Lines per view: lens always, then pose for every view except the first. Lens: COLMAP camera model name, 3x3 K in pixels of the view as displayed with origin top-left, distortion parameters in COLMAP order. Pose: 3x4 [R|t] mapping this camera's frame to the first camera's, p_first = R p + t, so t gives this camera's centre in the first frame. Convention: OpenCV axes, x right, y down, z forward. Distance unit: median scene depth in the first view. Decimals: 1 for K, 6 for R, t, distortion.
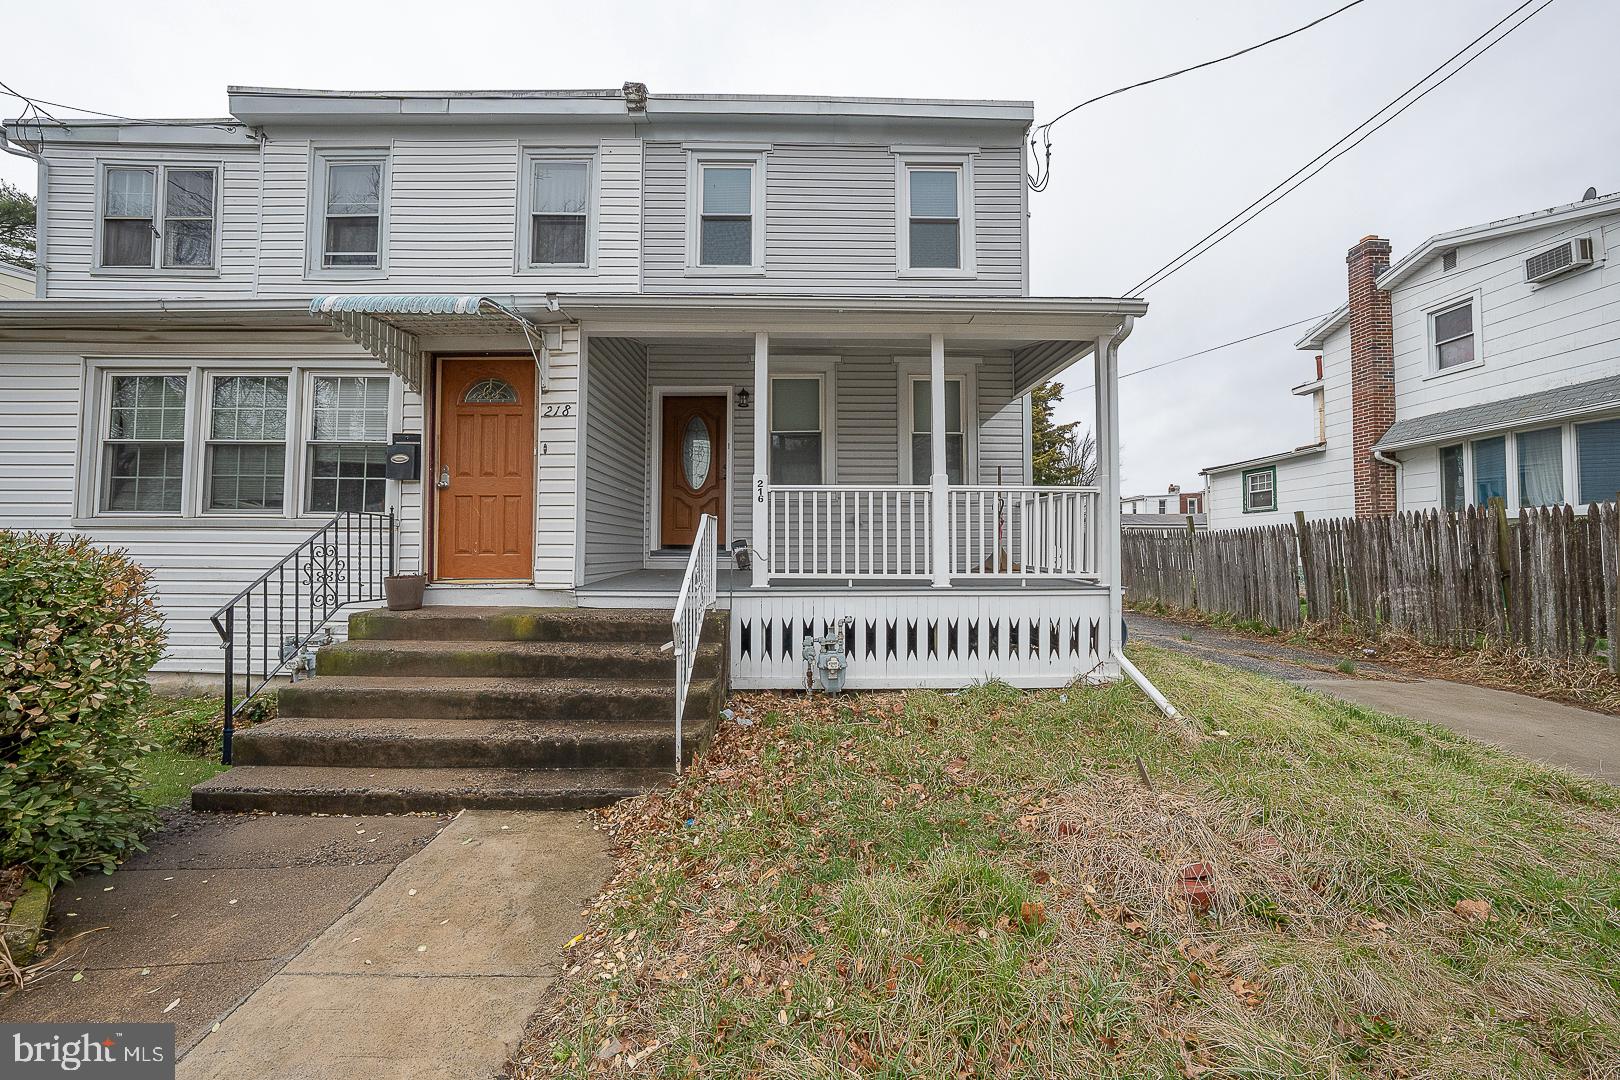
lens RADIAL K [[554.5, 0, 806.8], [0, 554.5, 534.1], [0, 0, 1]] dist [-0.023004, 0.003742]
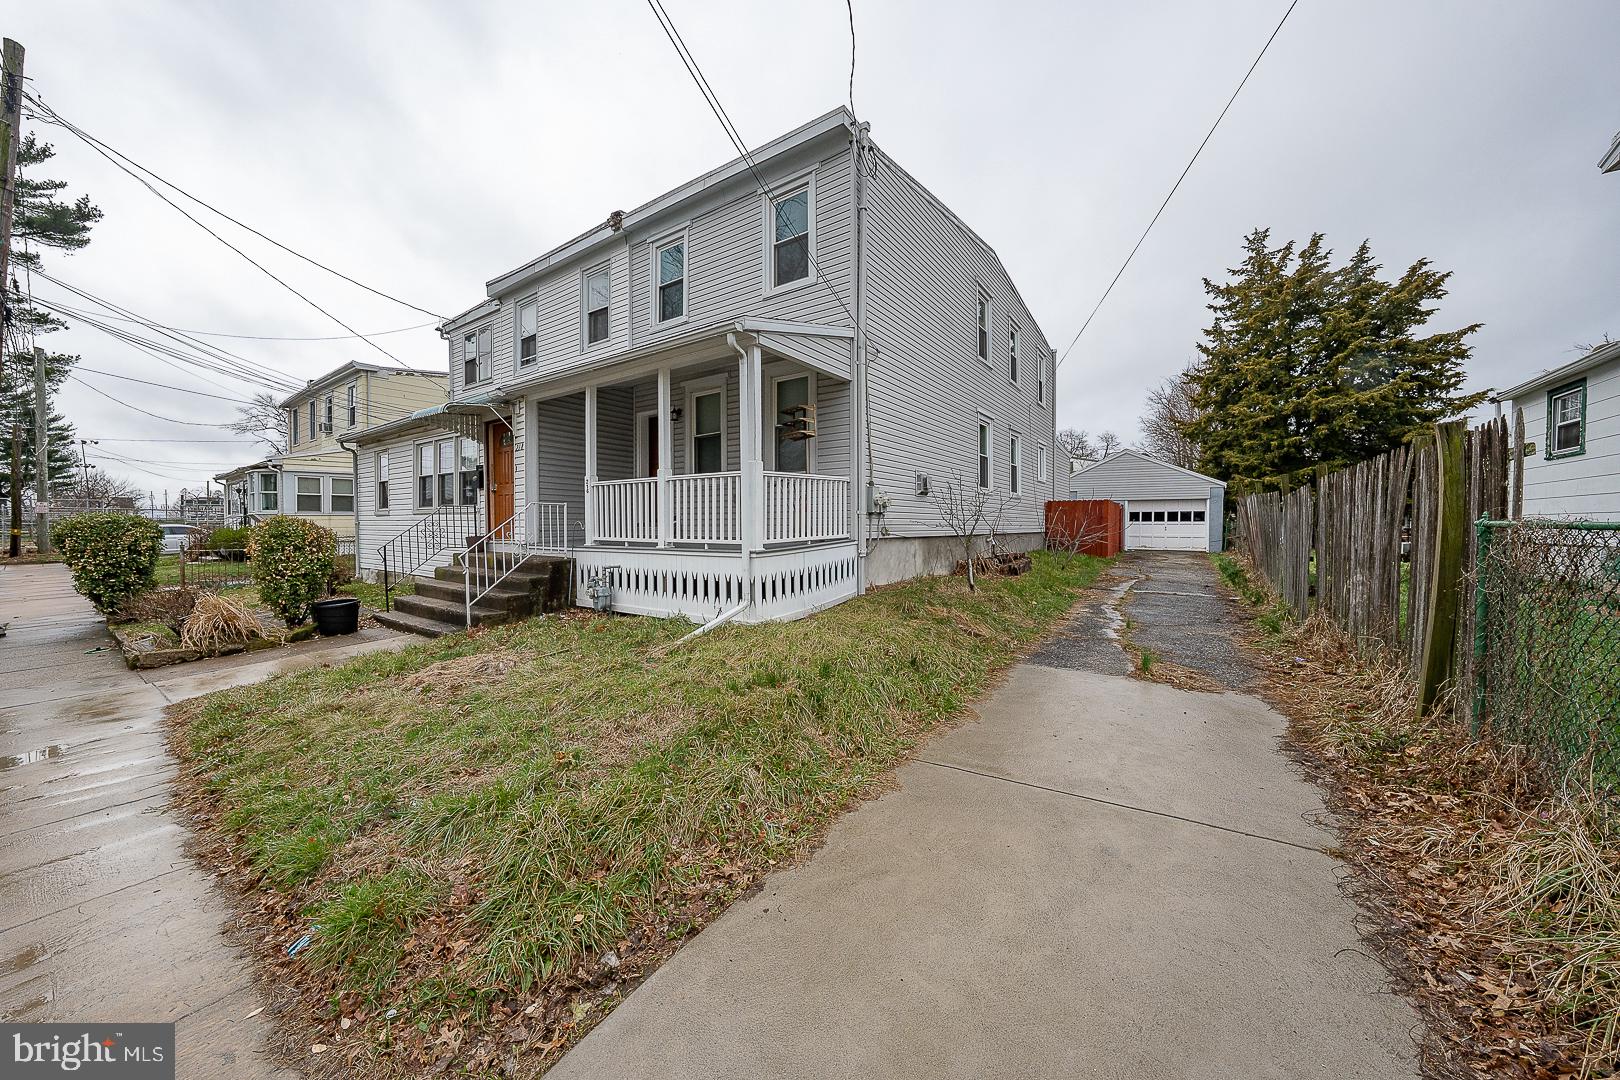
lens RADIAL K [[554.5, 0, 806.8], [0, 554.5, 534.1], [0, 0, 1]] dist [-0.023004, 0.003742]
pose [[0.811204, 0.009806, -0.584681, 1.001210], [0.020439, 0.998773, 0.045108, 0.002094], [0.584406, -0.048542, 0.810008, 0.040353]]
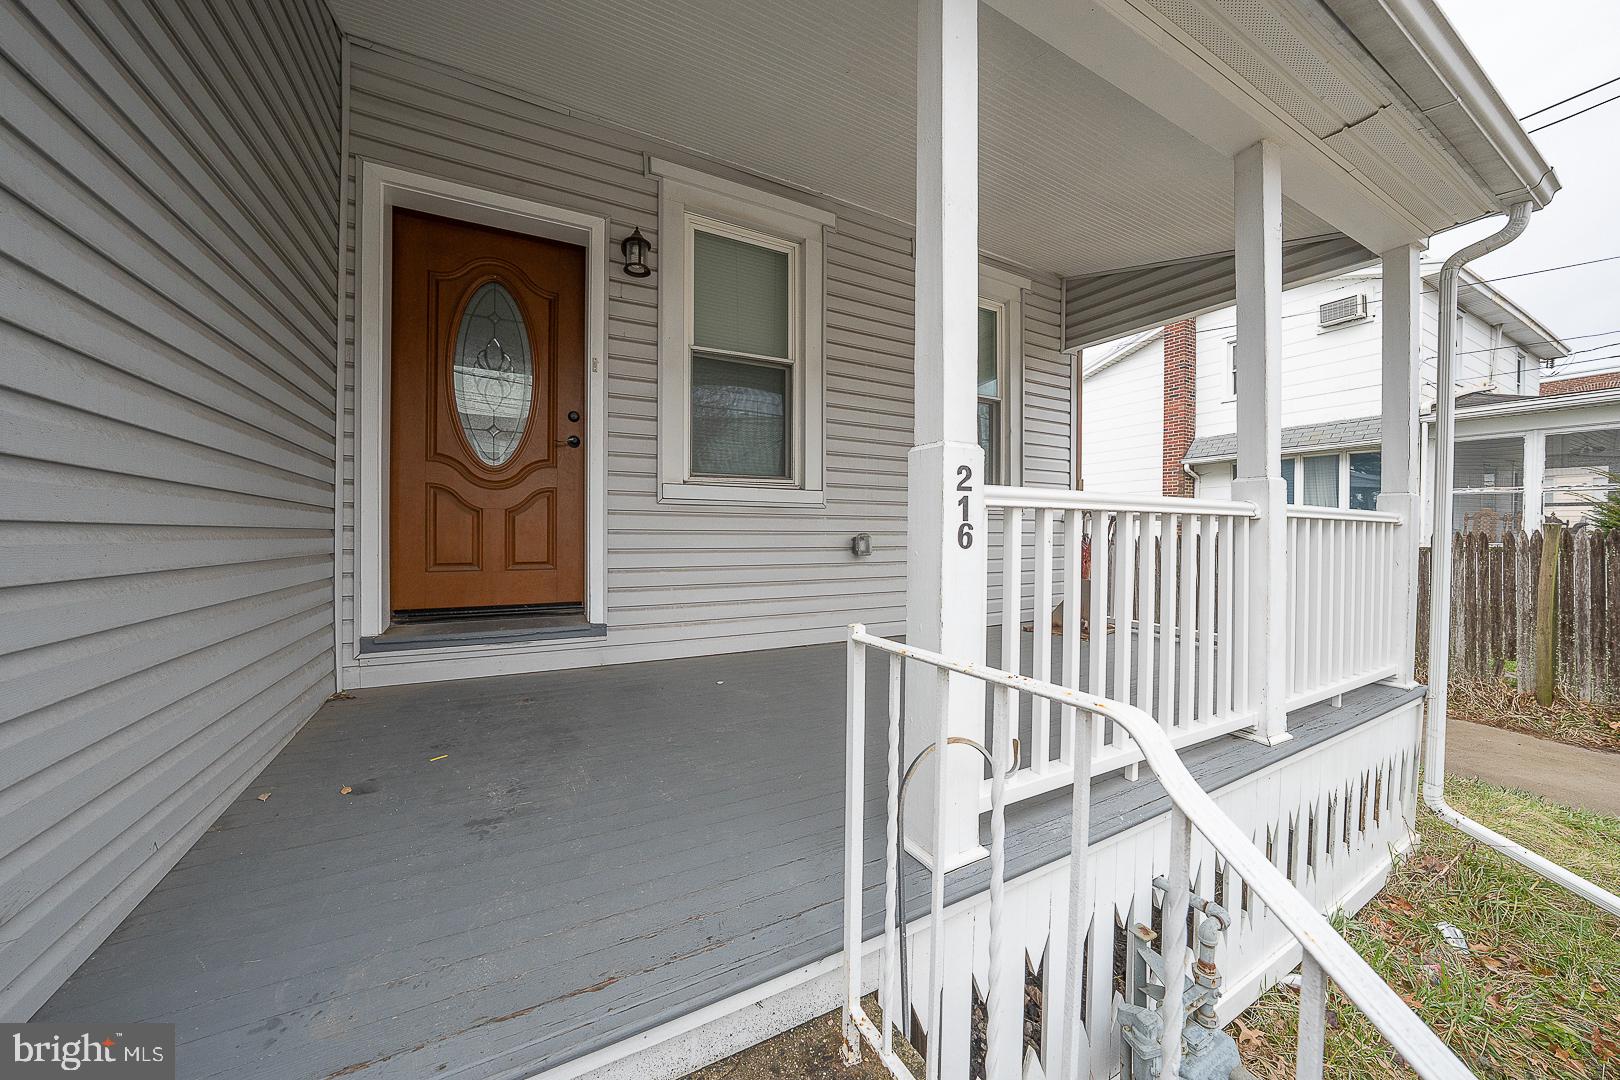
lens RADIAL K [[554.5, 0, 806.8], [0, 554.5, 534.1], [0, 0, 1]] dist [-0.023004, 0.003742]
pose [[0.884141, 0.001337, 0.467217, -0.197312], [-0.018161, 0.999339, 0.031507, -0.051630], [-0.466866, -0.036342, 0.883581, 0.578698]]
